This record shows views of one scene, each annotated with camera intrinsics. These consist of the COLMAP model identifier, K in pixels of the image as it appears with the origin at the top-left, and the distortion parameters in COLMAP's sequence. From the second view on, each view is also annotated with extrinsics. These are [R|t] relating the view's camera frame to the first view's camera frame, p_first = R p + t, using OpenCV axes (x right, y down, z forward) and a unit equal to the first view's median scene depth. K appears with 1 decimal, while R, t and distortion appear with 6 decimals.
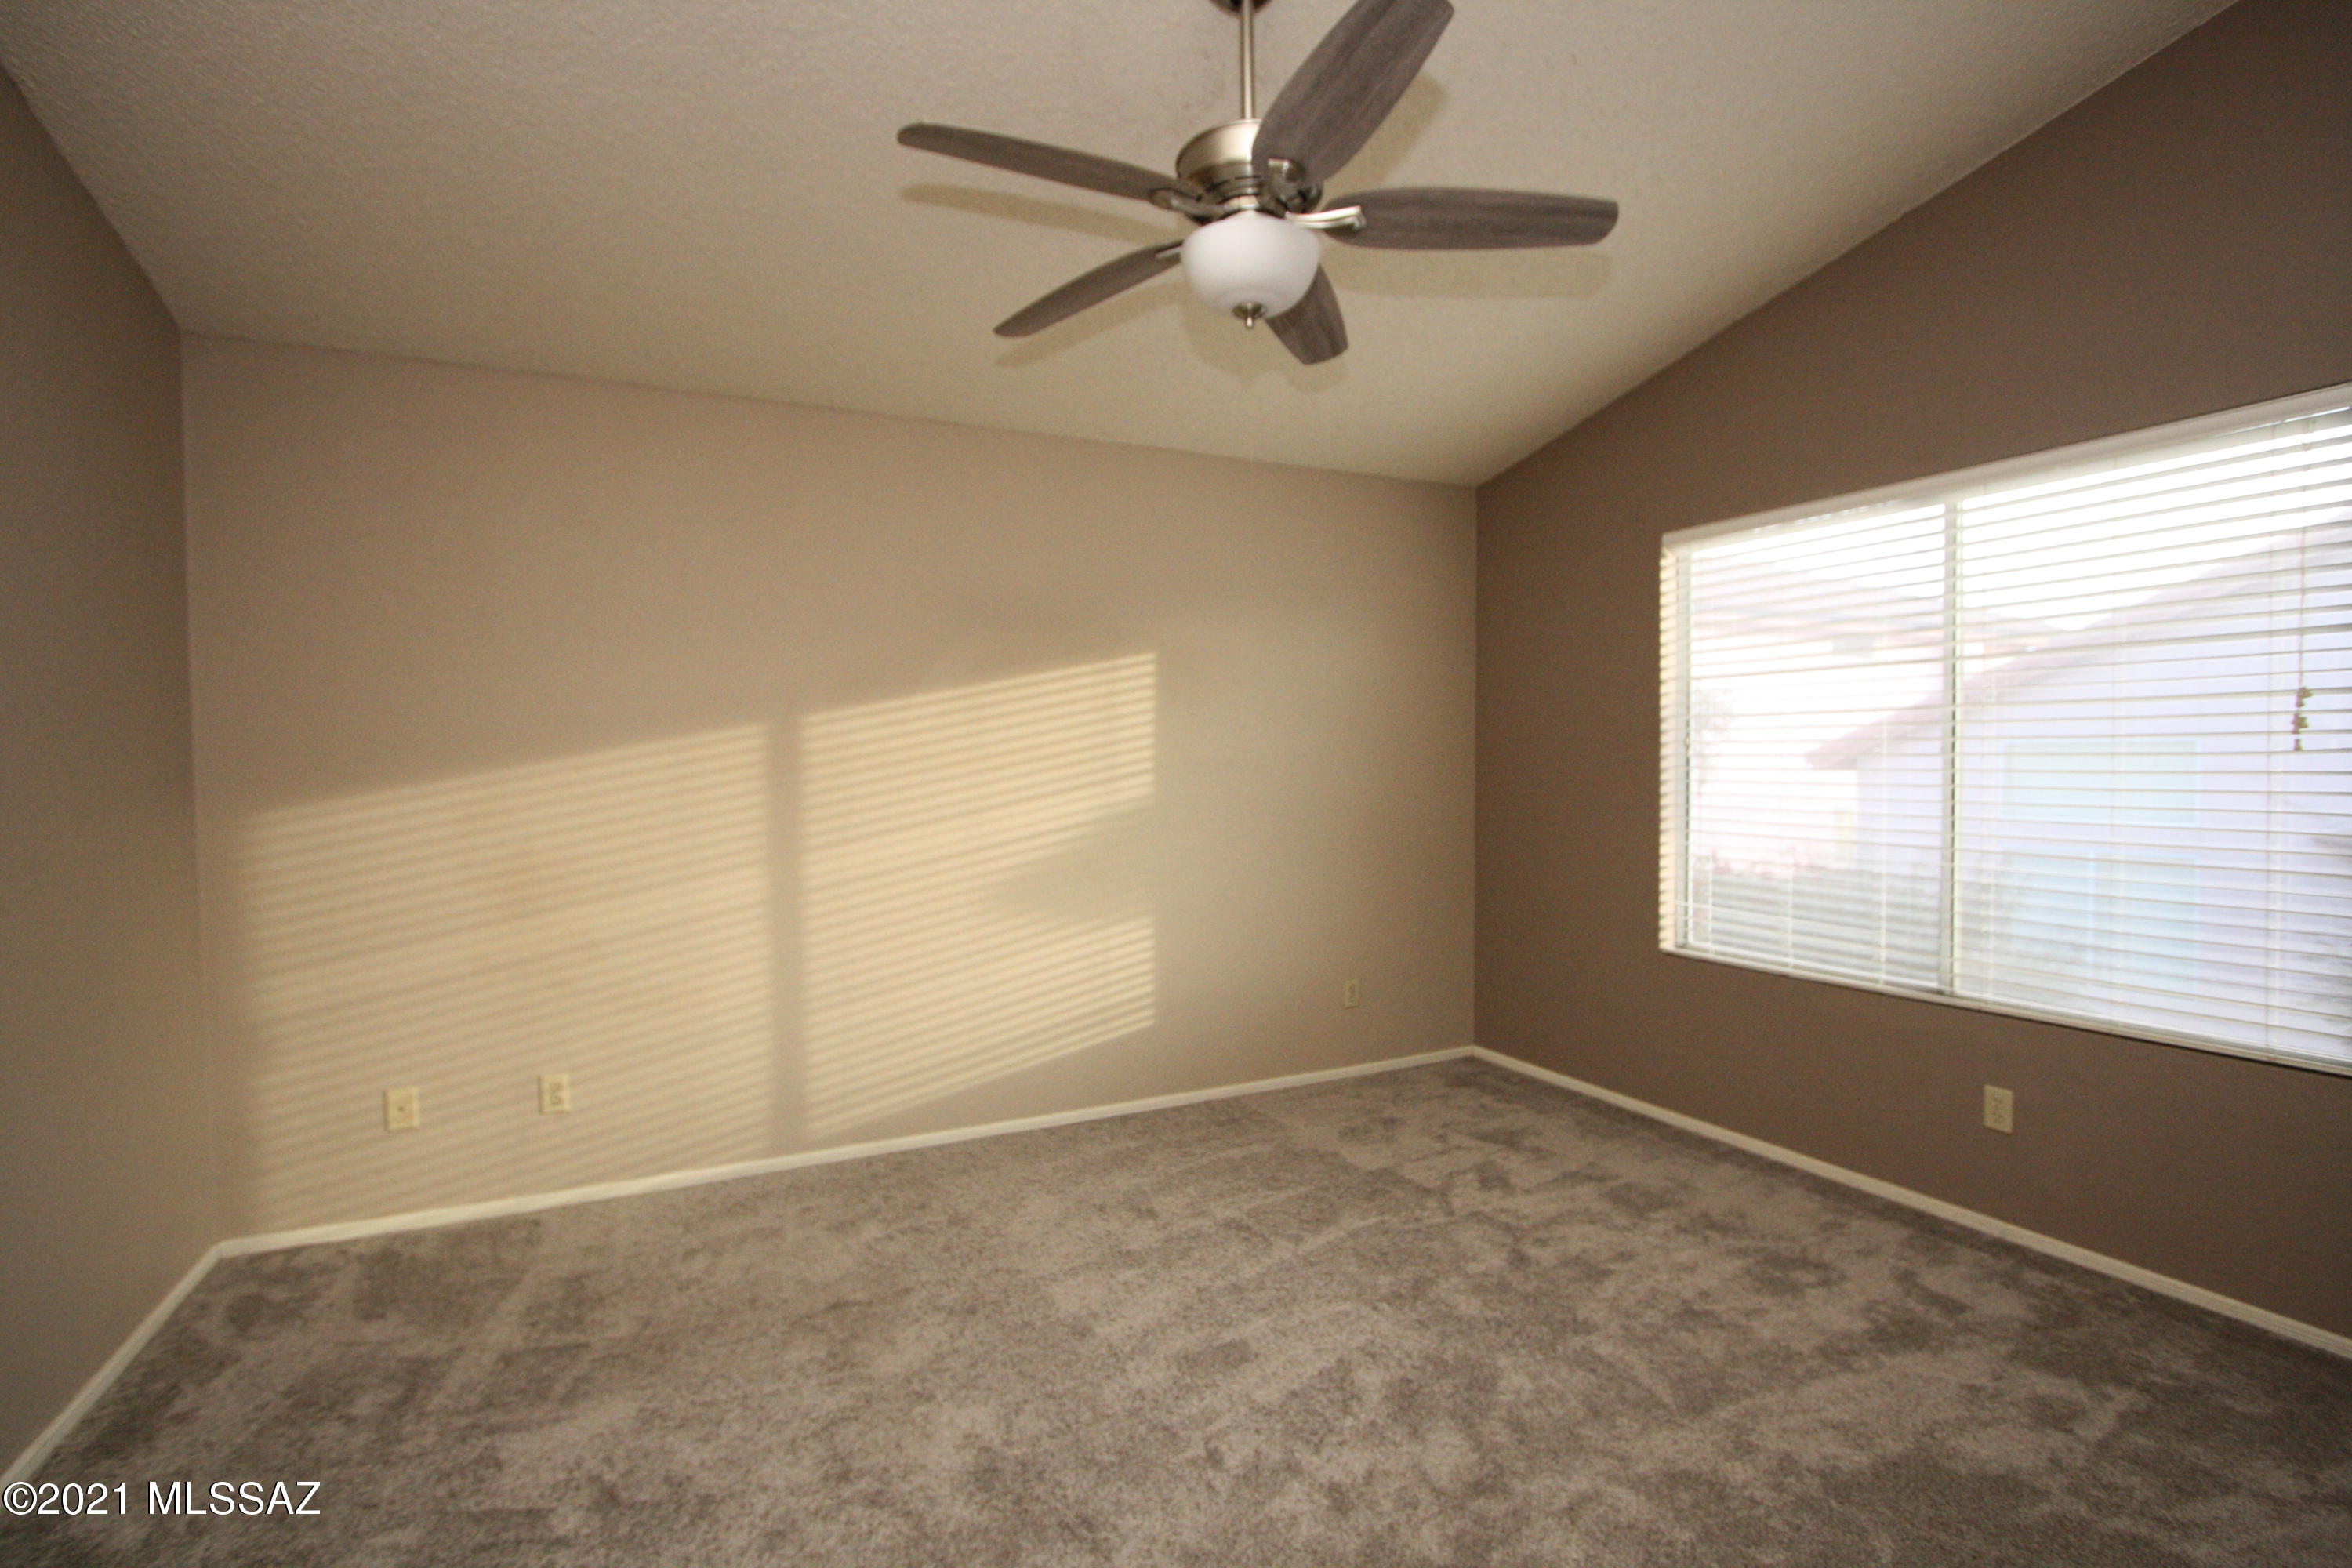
lens RADIAL K [[1093.9, 0, 1179.0], [0, 1093.9, 784.4], [0, 0, 1]] dist [-0.020930, 0.004183]
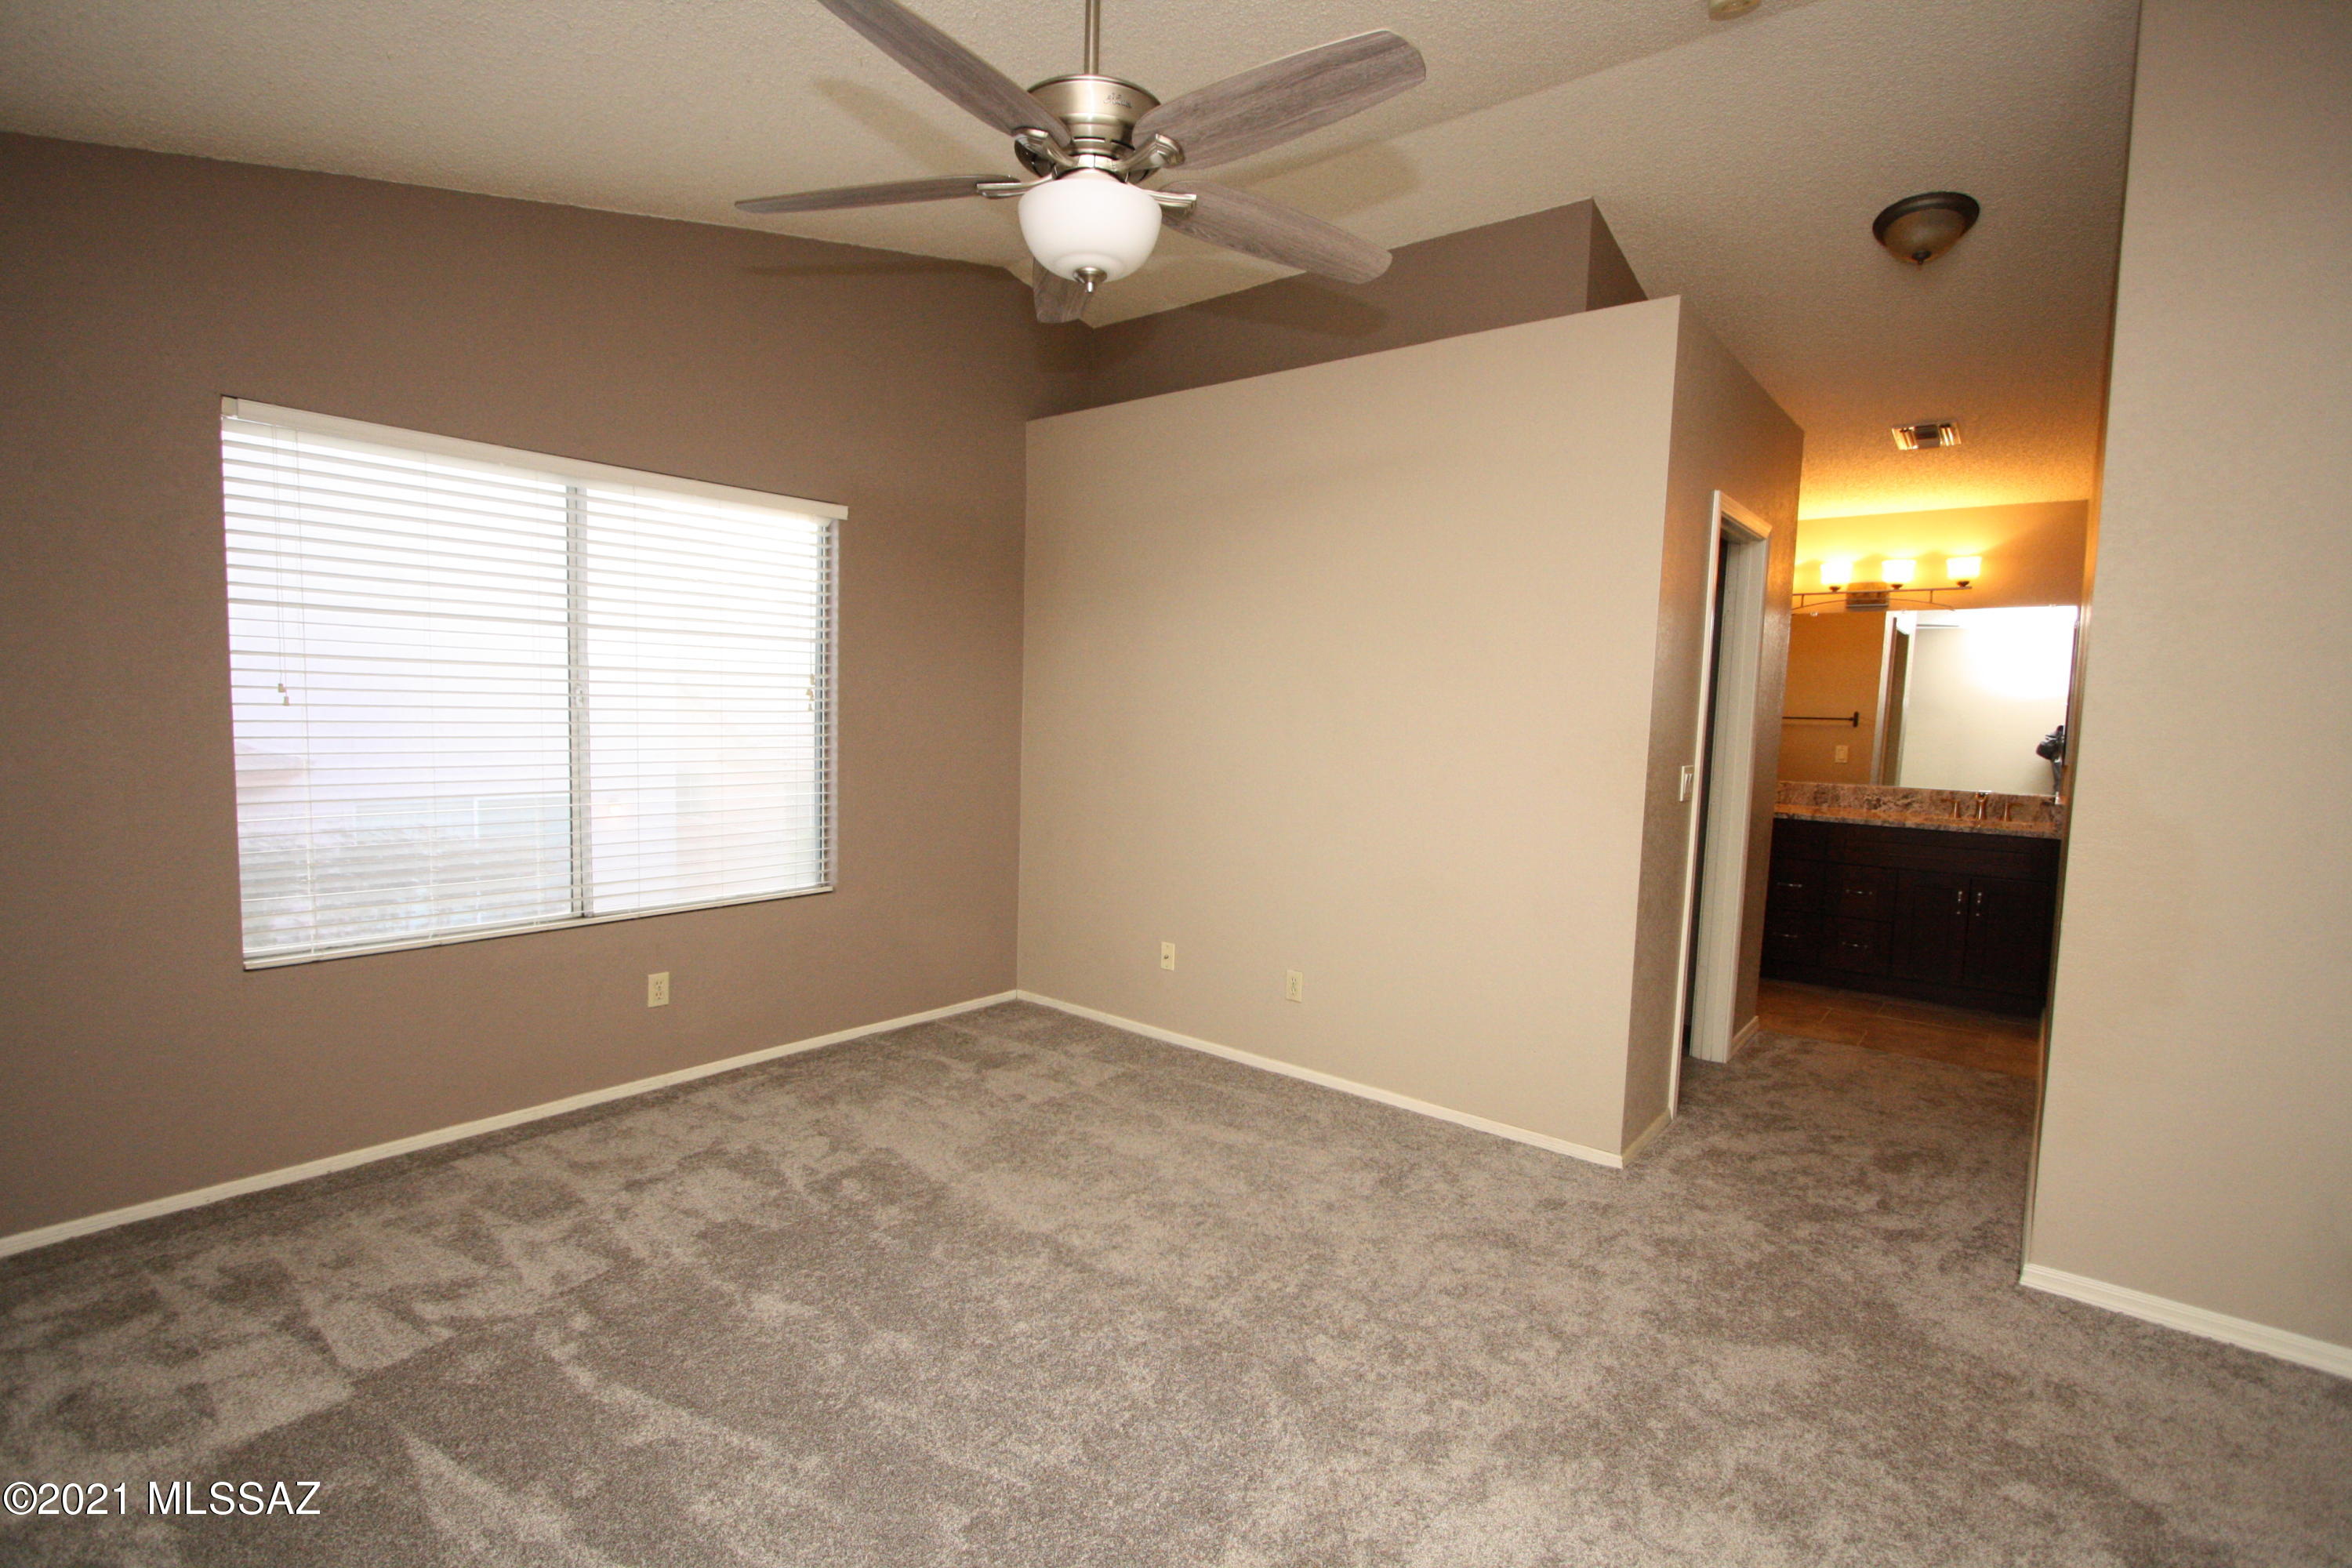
lens RADIAL K [[1093.9, 0, 1177.1], [0, 1093.9, 786.0], [0, 0, 1]] dist [-0.020930, 0.004183]
pose [[-0.416567, -0.074713, 0.906030, -0.585201], [-0.004726, 0.996782, 0.080024, -0.040063], [-0.909093, 0.029054, -0.415579, 0.890815]]
